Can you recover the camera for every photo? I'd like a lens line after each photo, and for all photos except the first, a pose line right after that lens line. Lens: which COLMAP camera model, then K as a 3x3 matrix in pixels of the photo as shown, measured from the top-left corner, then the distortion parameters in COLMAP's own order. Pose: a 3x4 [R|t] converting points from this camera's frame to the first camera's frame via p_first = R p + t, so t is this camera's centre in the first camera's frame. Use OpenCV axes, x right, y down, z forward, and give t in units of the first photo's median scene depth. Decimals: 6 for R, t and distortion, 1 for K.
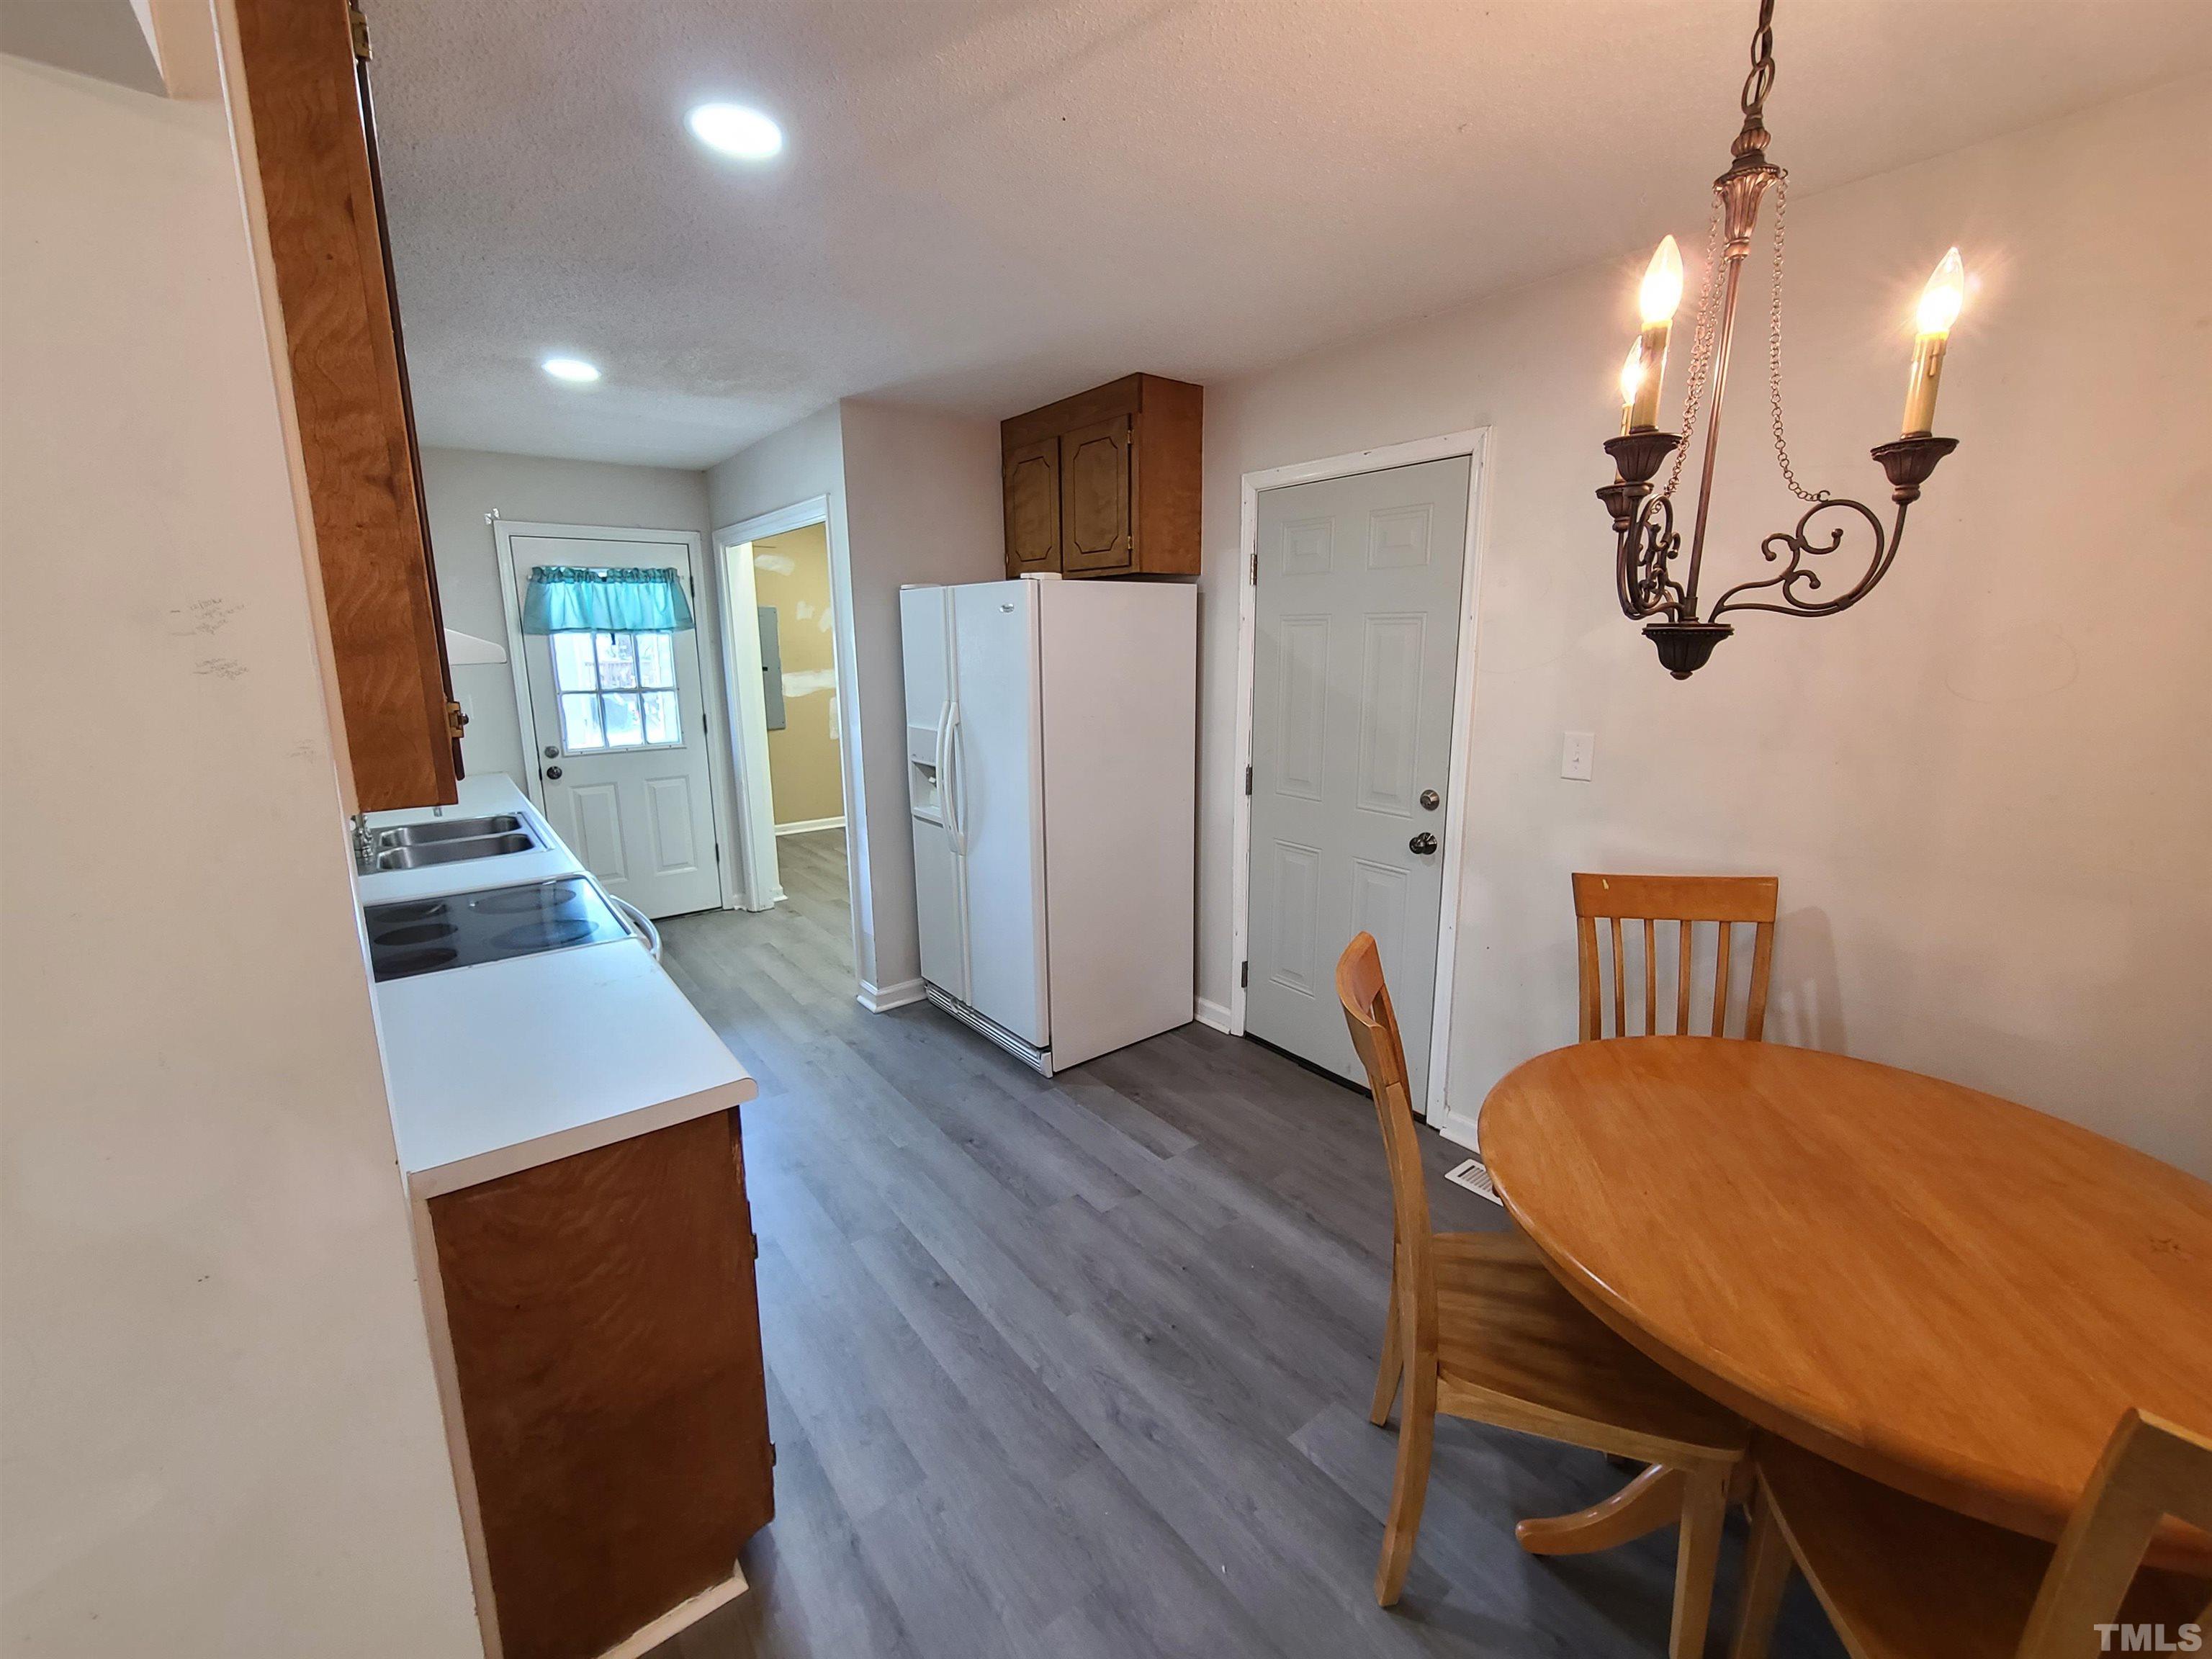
lens RADIAL K [[908.9, 0, 1103.0], [0, 908.9, 822.1], [0, 0, 1]] dist [-0.004913, 0.000006]
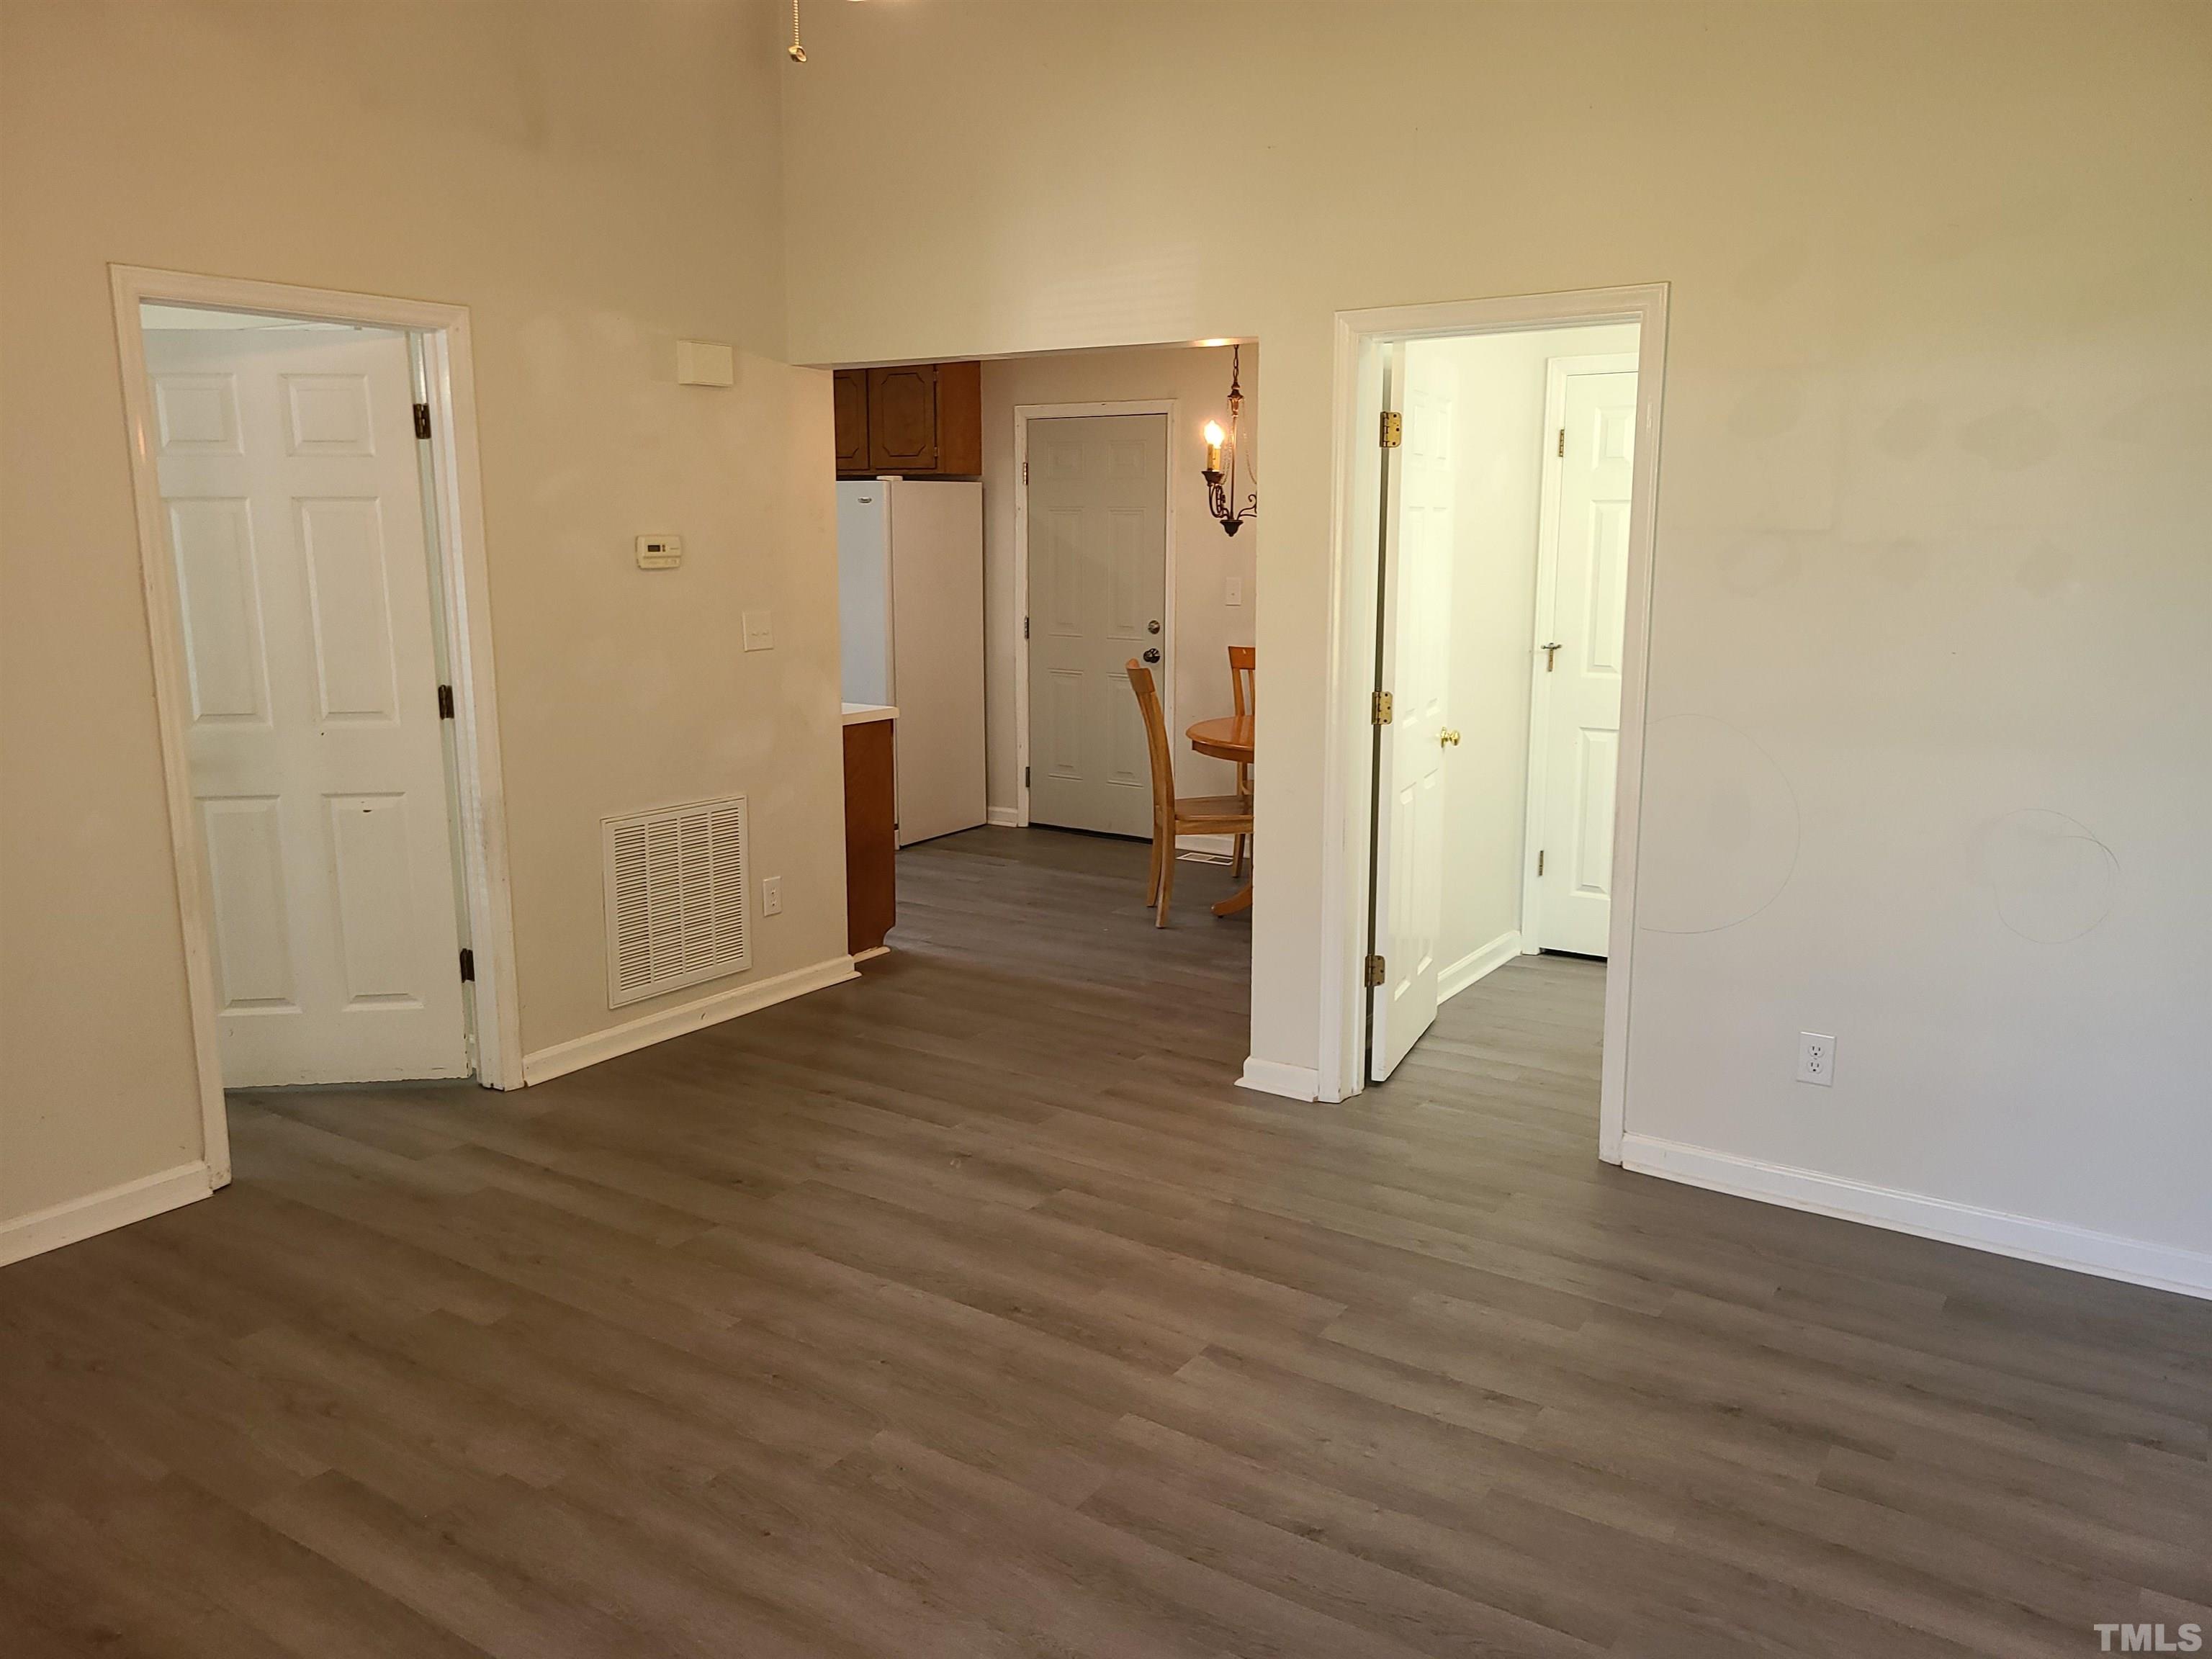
lens RADIAL K [[1656.1, 0, 1089.9], [0, 1656.1, 821.9], [0, 0, 1]] dist [0.054990, -0.041656]
pose [[0.947701, -0.049219, 0.315342, -0.662057], [0.055636, 0.998386, -0.011373, 0.337141], [-0.314273, 0.028323, 0.948910, -1.665650]]
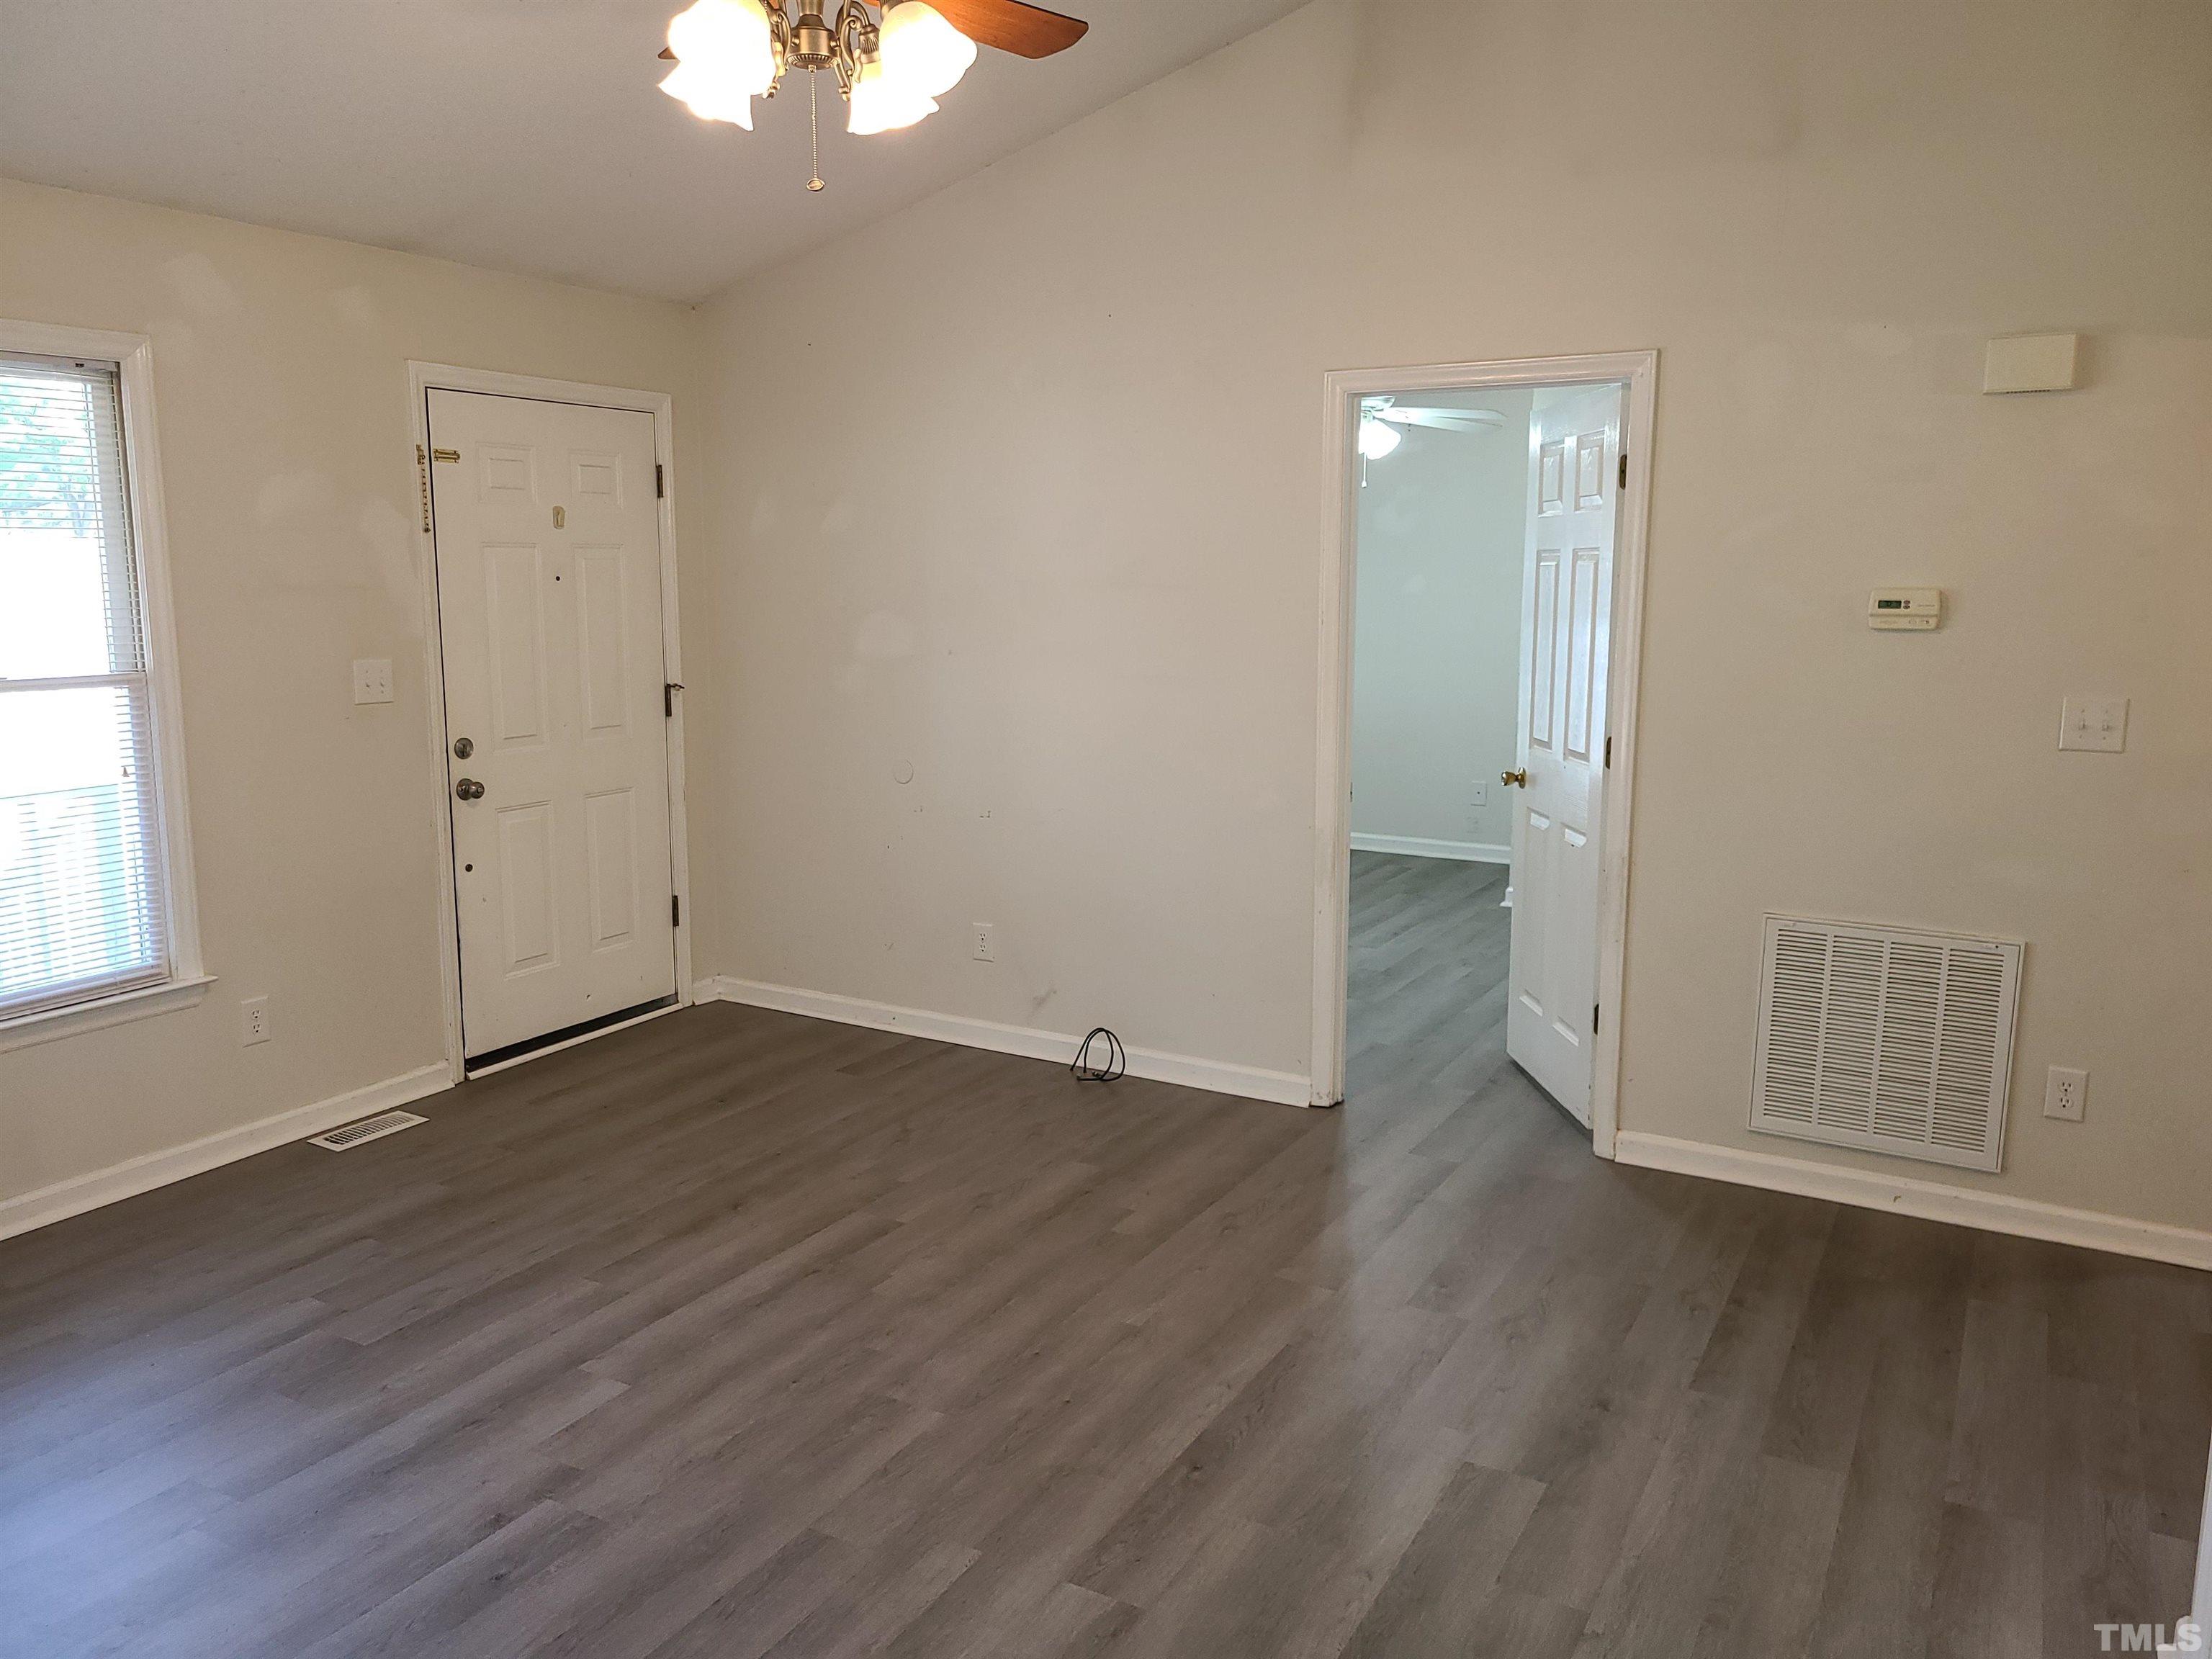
lens RADIAL K [[1656.1, 0, 1072.8], [0, 1656.1, 830.6], [0, 0, 1]] dist [0.054990, -0.041656]
pose [[0.381196, 0.162422, -0.910115, 0.551307], [-0.190749, 0.977082, 0.094479, 0.187602], [0.904602, 0.137588, 0.403441, -1.033092]]
